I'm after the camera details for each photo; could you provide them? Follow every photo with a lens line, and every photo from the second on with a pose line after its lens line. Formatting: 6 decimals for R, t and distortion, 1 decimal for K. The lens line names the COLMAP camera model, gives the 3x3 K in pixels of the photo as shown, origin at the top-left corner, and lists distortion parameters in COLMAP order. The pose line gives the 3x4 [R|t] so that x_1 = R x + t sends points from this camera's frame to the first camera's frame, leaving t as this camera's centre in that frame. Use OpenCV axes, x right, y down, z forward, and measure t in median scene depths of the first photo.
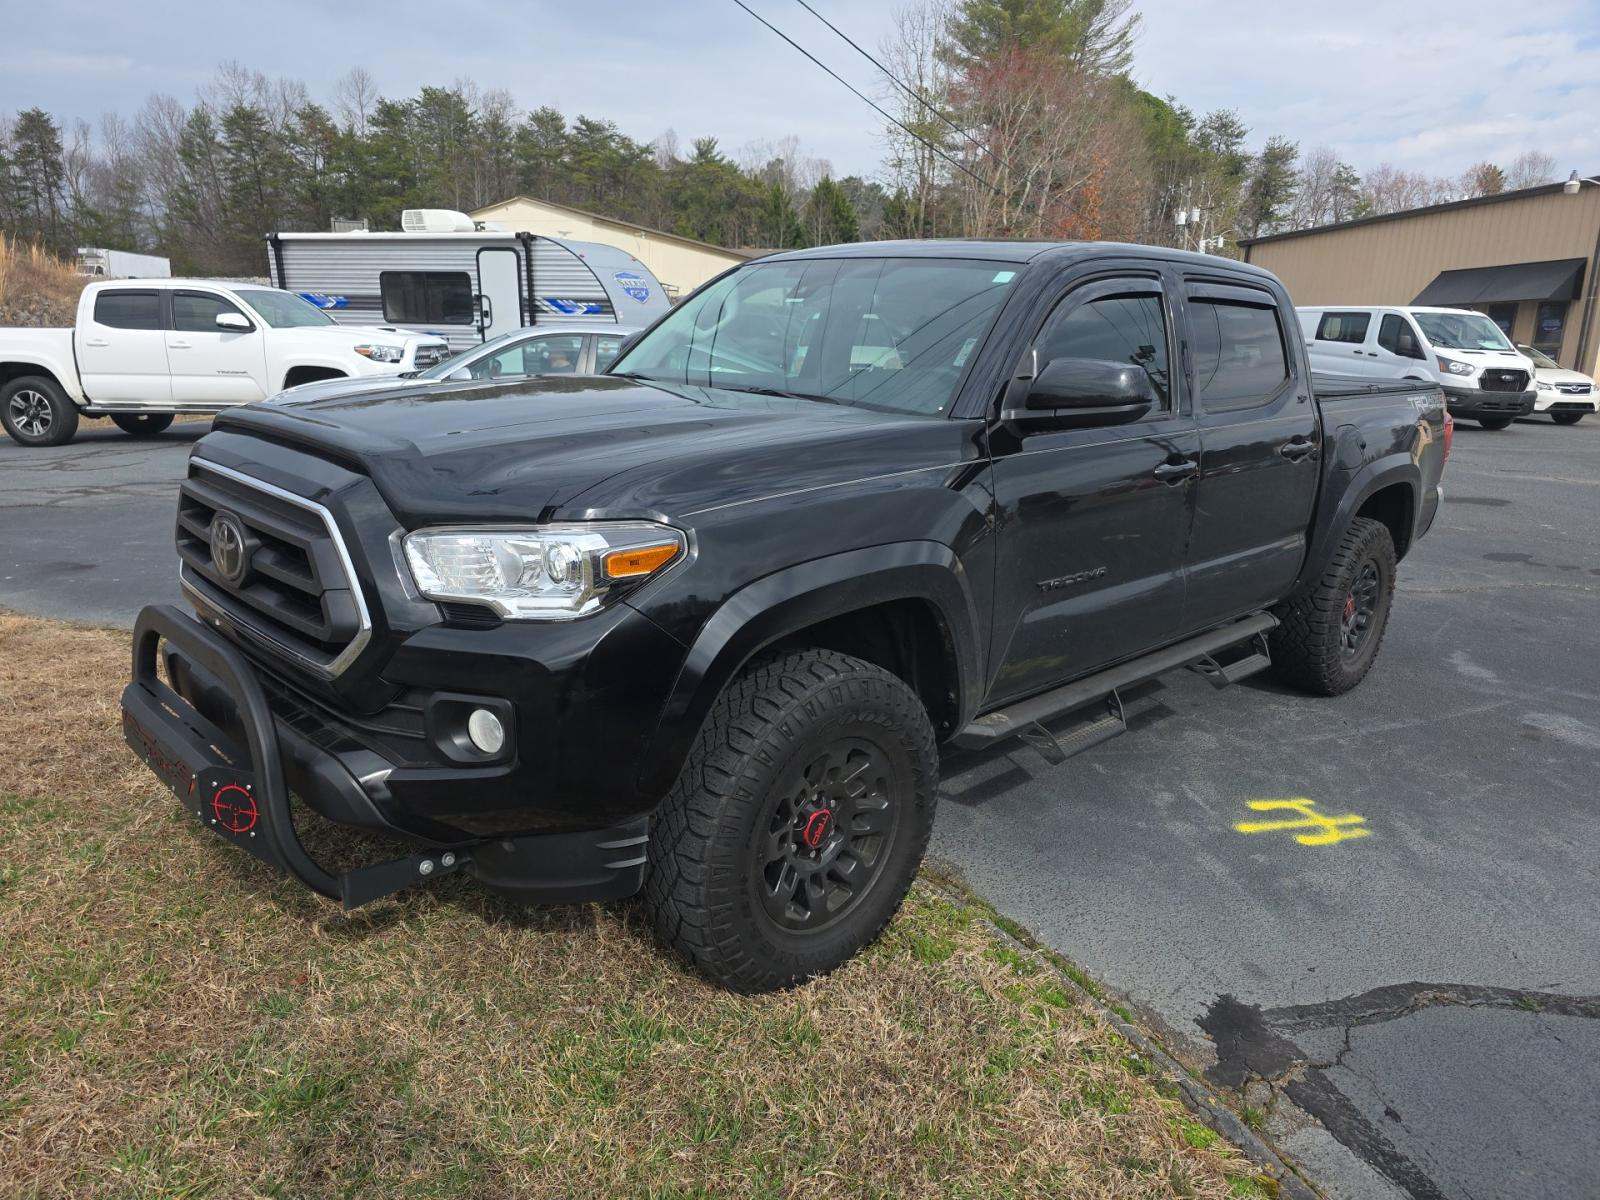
lens RADIAL K [[1146.7, 0, 800.0], [0, 1146.7, 600.0], [0, 0, 1]] dist [-0.047821, -0.000282]
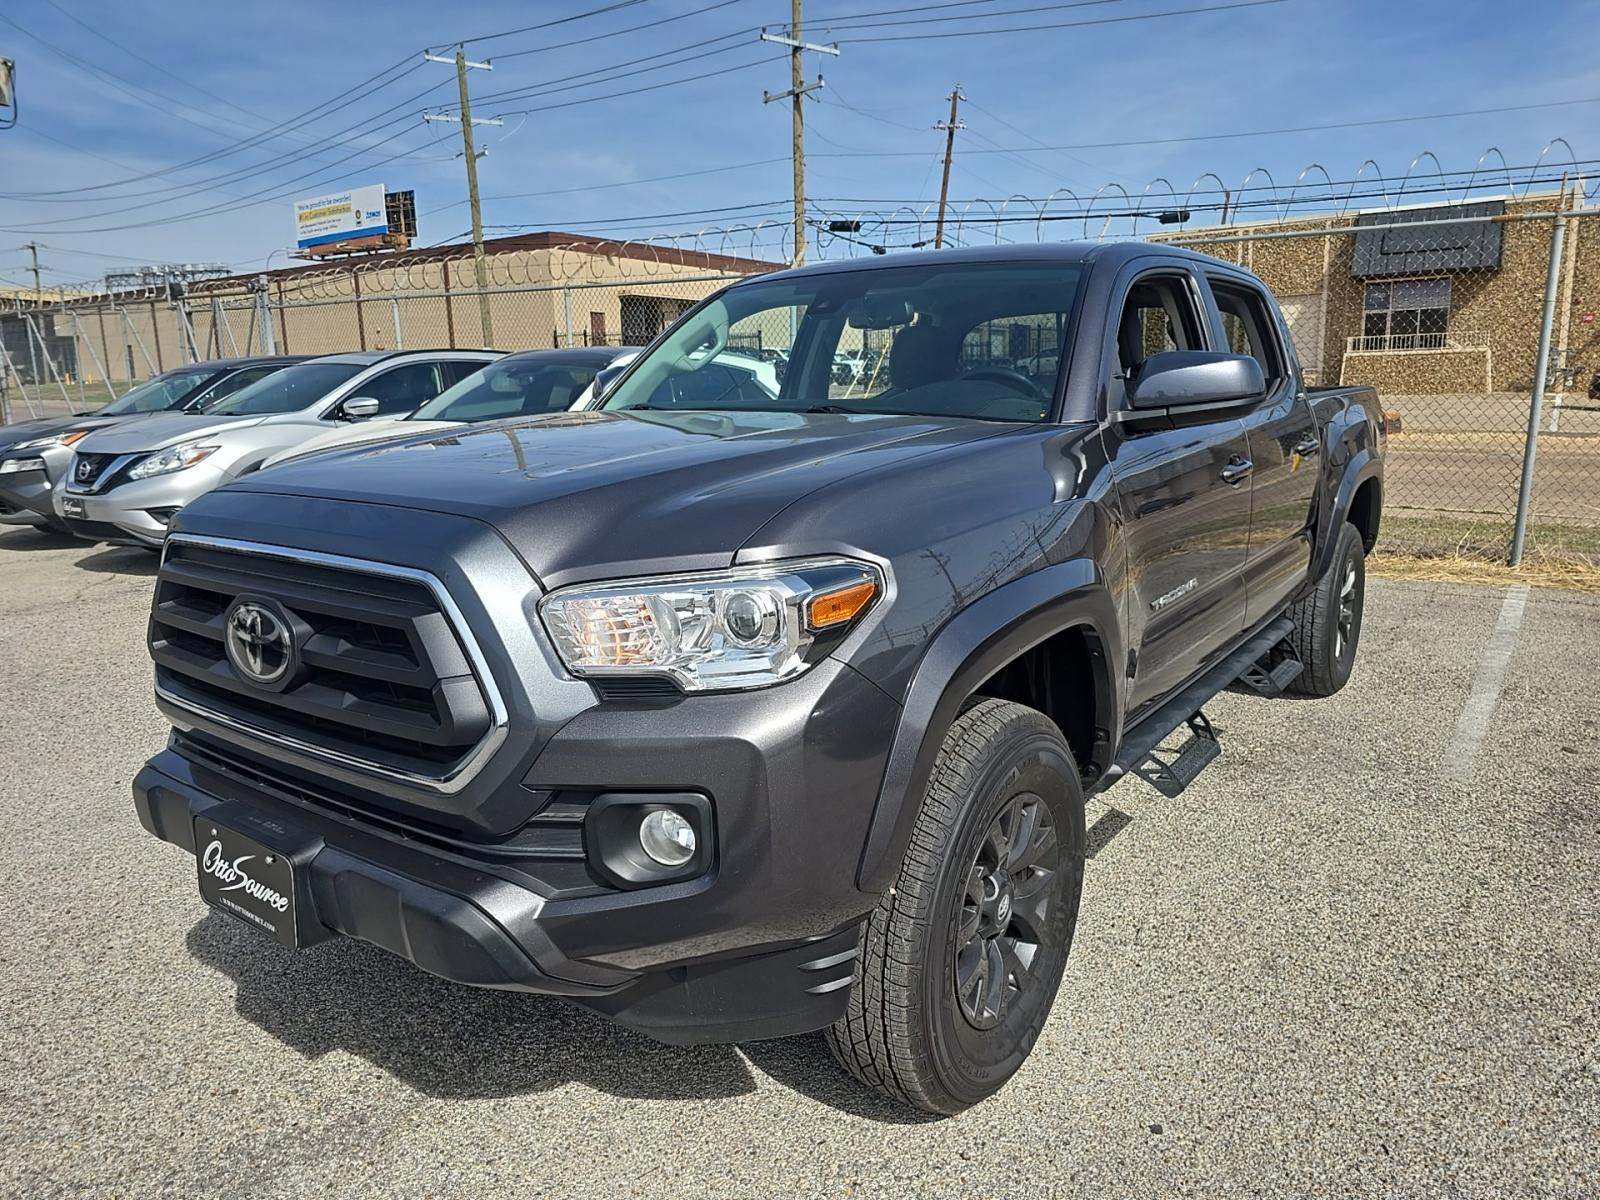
lens RADIAL K [[1146.7, 0, 800.0], [0, 1146.7, 600.0], [0, 0, 1]] dist [-0.047821, -0.000282]
pose [[0.980016, -0.090252, 0.177264, -0.310179], [0.098889, 0.994274, -0.040491, -0.006951], [-0.172595, 0.057212, 0.983330, 0.205498]]
